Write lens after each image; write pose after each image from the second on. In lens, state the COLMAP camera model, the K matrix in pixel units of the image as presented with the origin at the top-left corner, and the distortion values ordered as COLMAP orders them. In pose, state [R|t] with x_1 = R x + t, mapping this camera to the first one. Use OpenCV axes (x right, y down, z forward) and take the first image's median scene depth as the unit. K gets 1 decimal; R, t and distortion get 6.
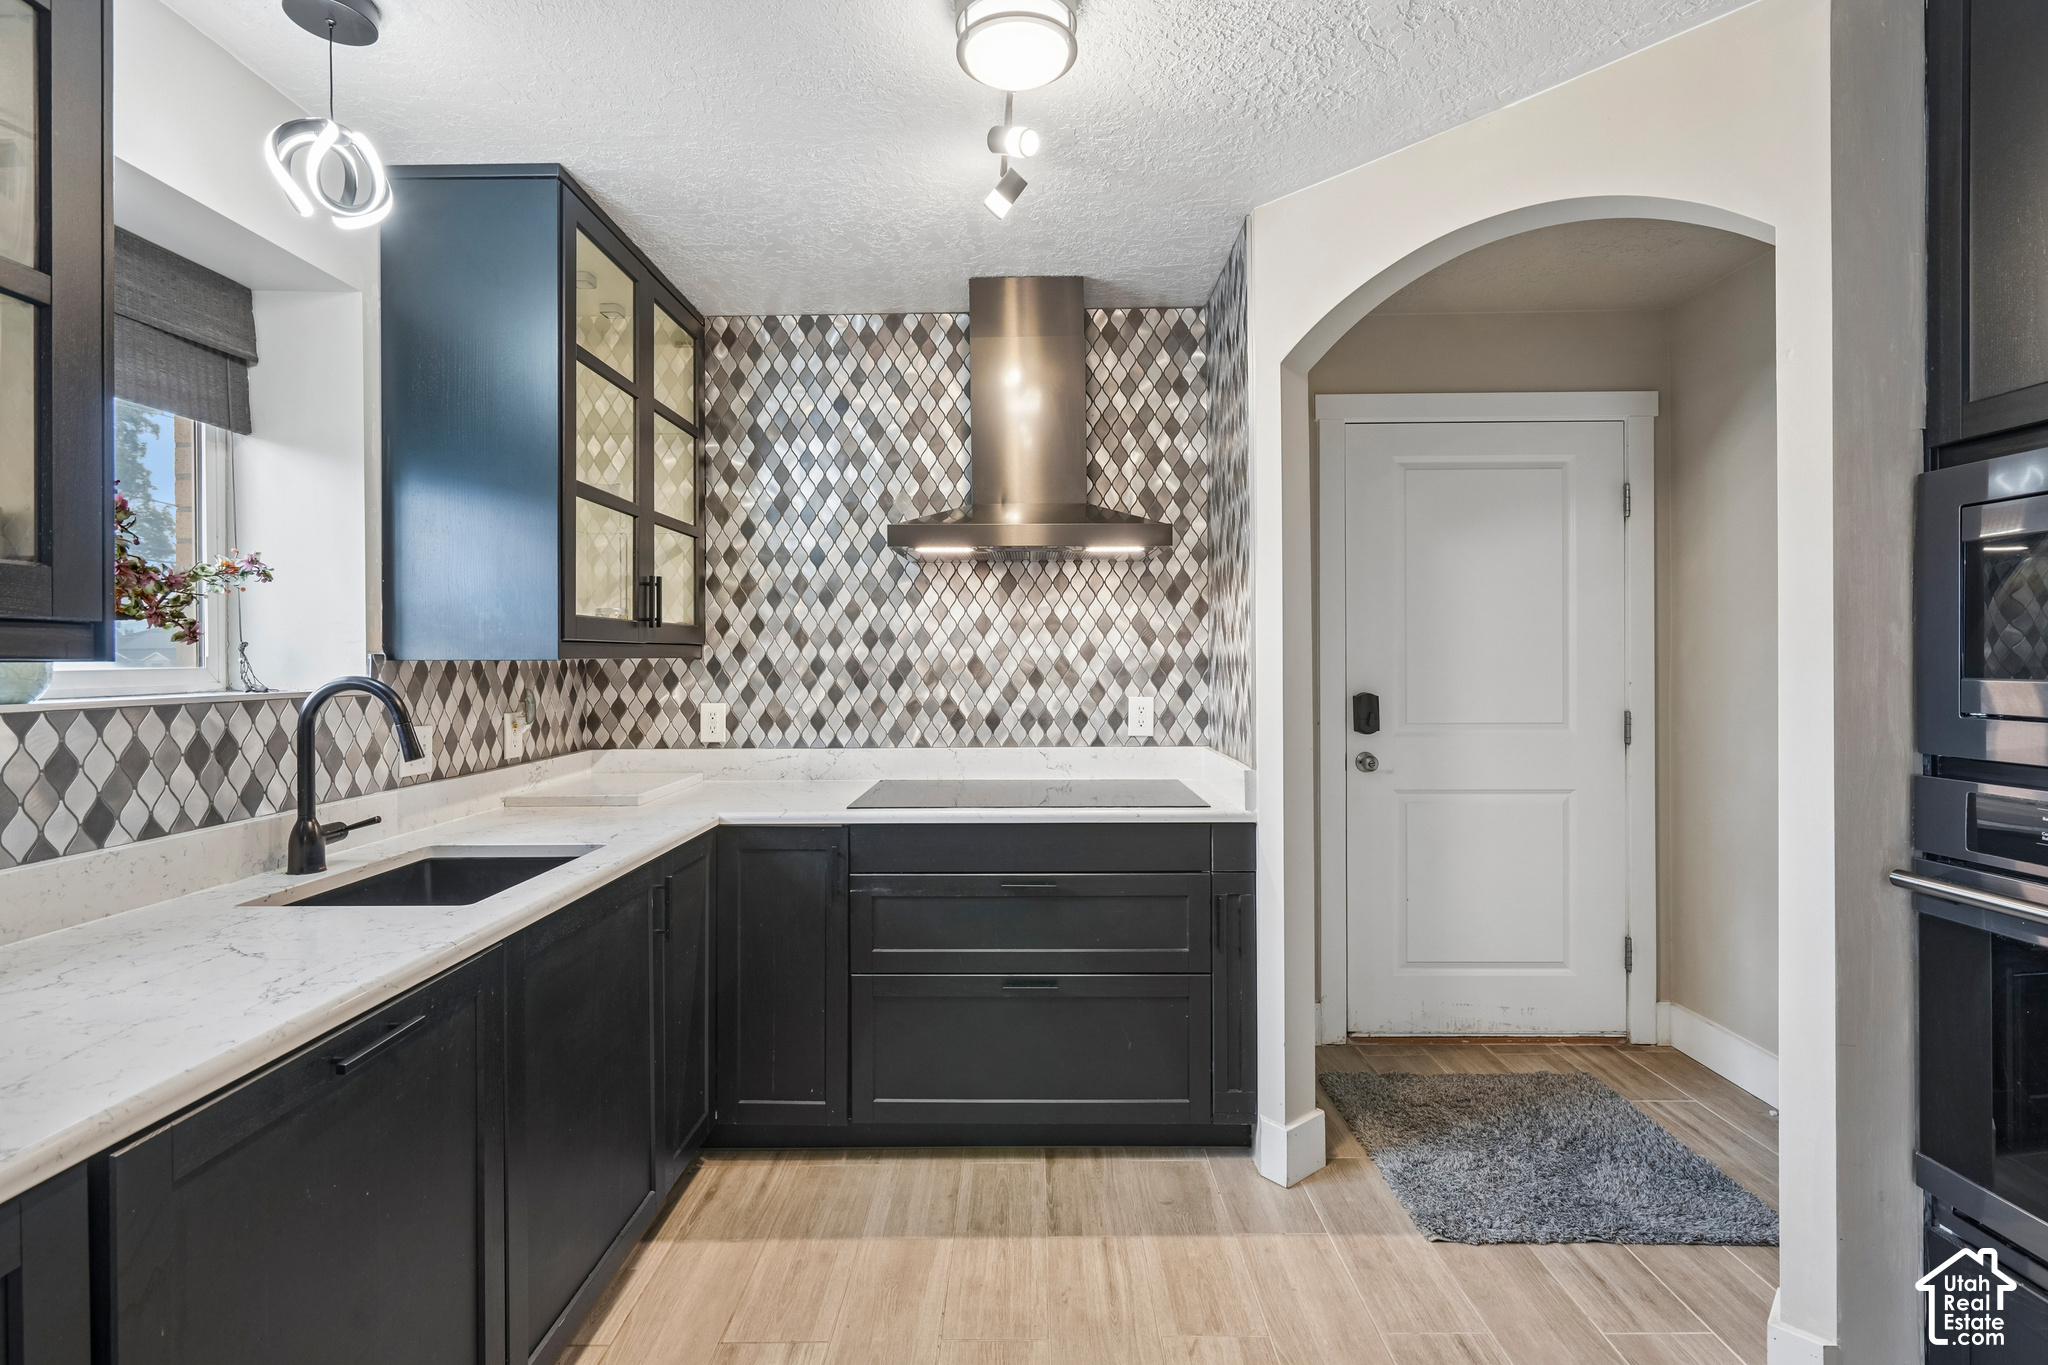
lens RADIAL K [[932.8, 0, 1020.4], [0, 932.8, 672.0], [0, 0, 1]] dist [-0.006066, -0.000219]
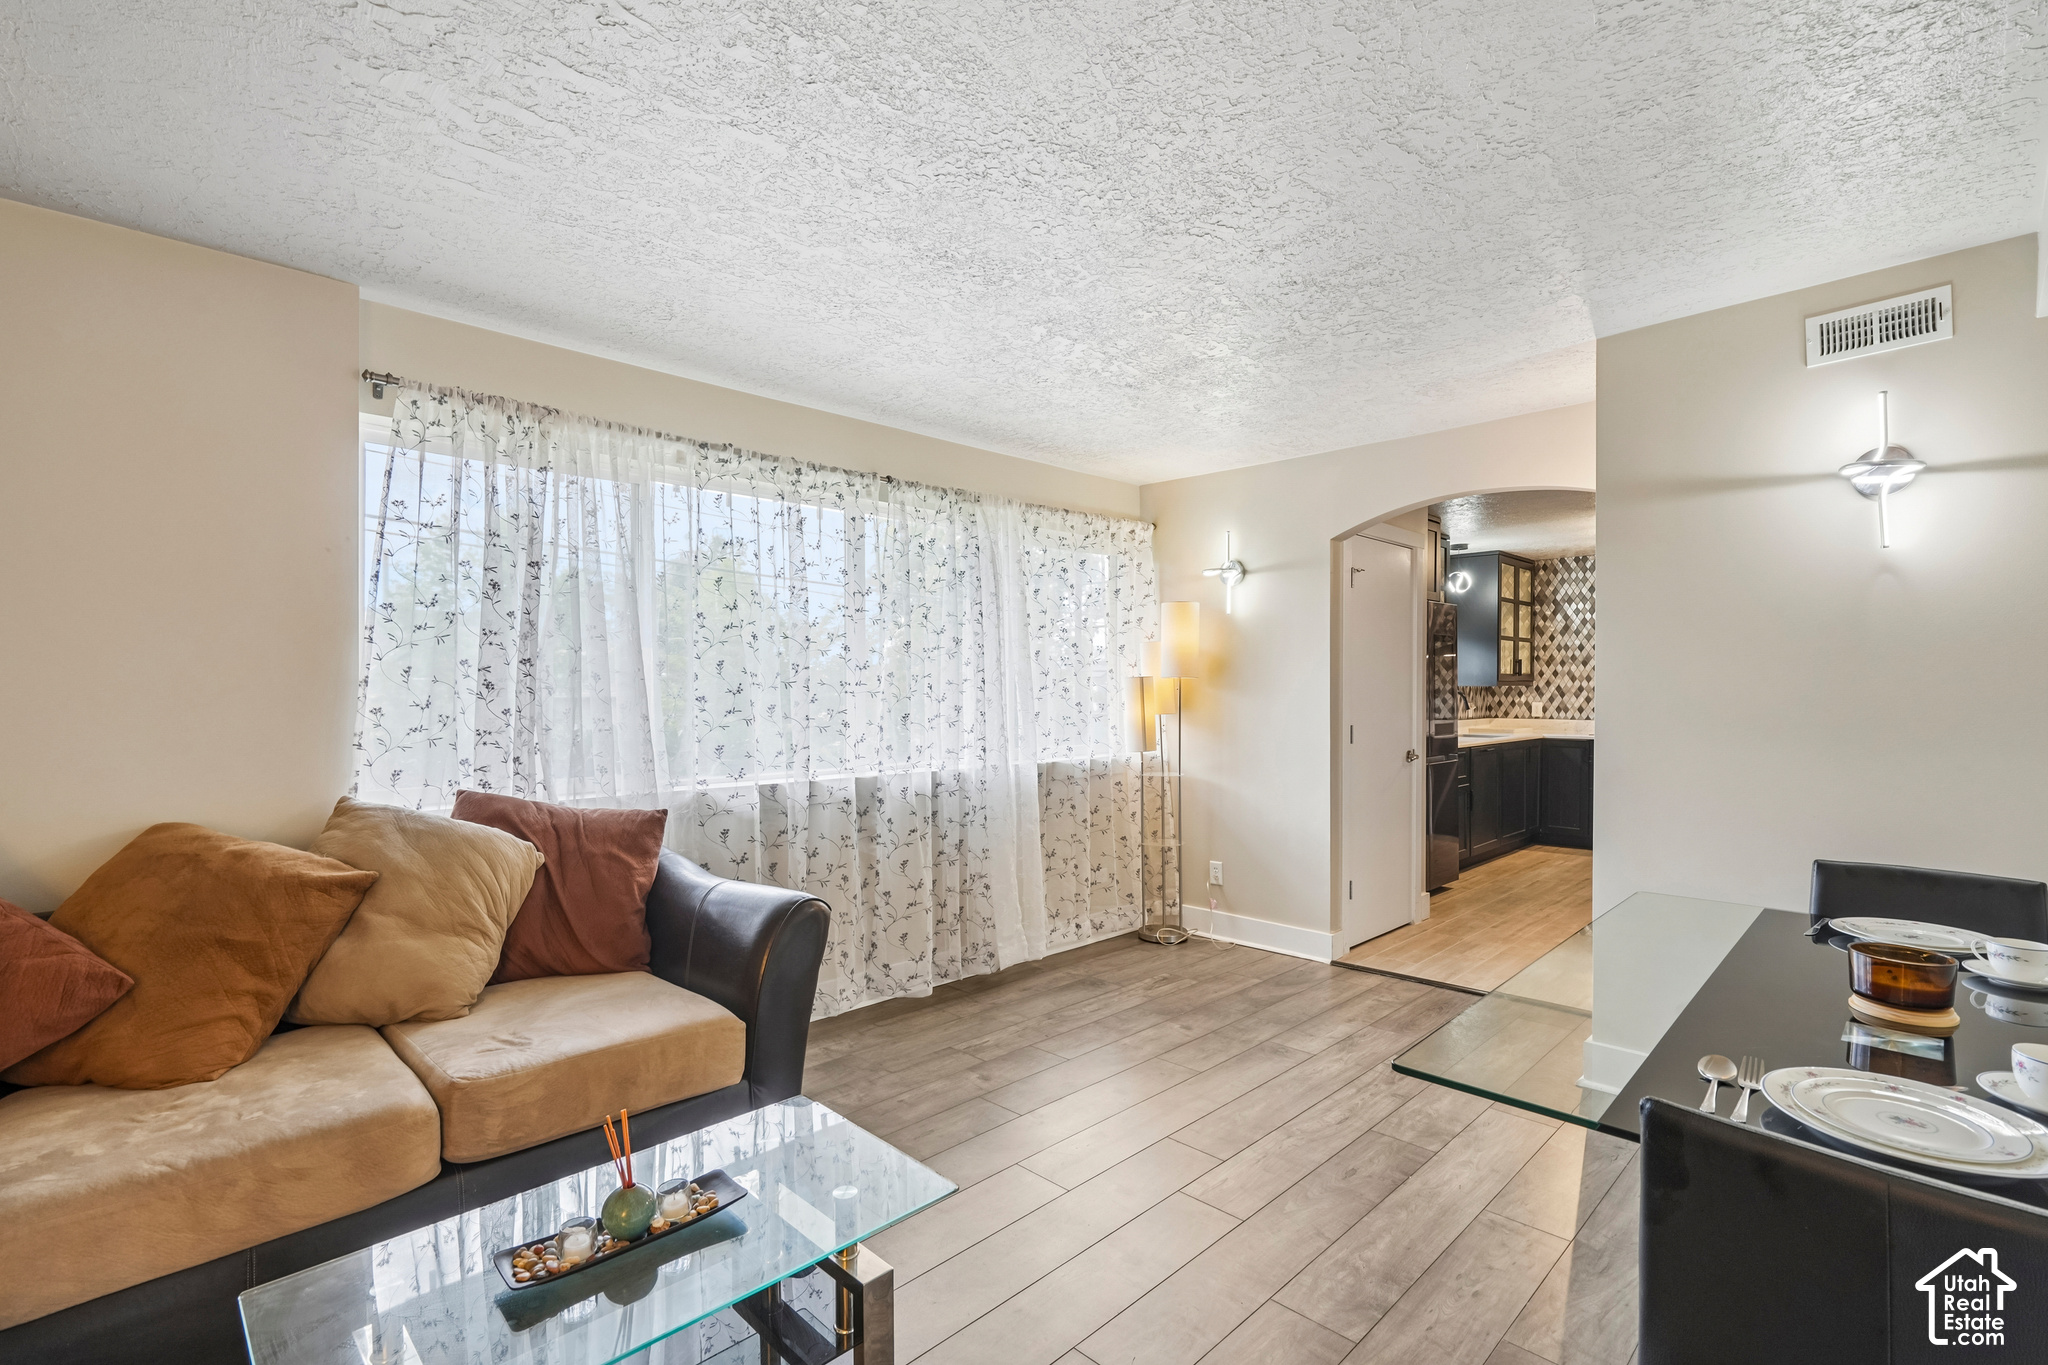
lens RADIAL K [[932.8, 0, 1017.7], [0, 932.8, 690.4], [0, 0, 1]] dist [-0.006066, -0.000219]
pose [[0.711216, 0.006689, -0.702942, 0.502997], [-0.012966, 0.999909, -0.003604, 0.028167], [0.702854, 0.011678, 0.711238, -2.001639]]
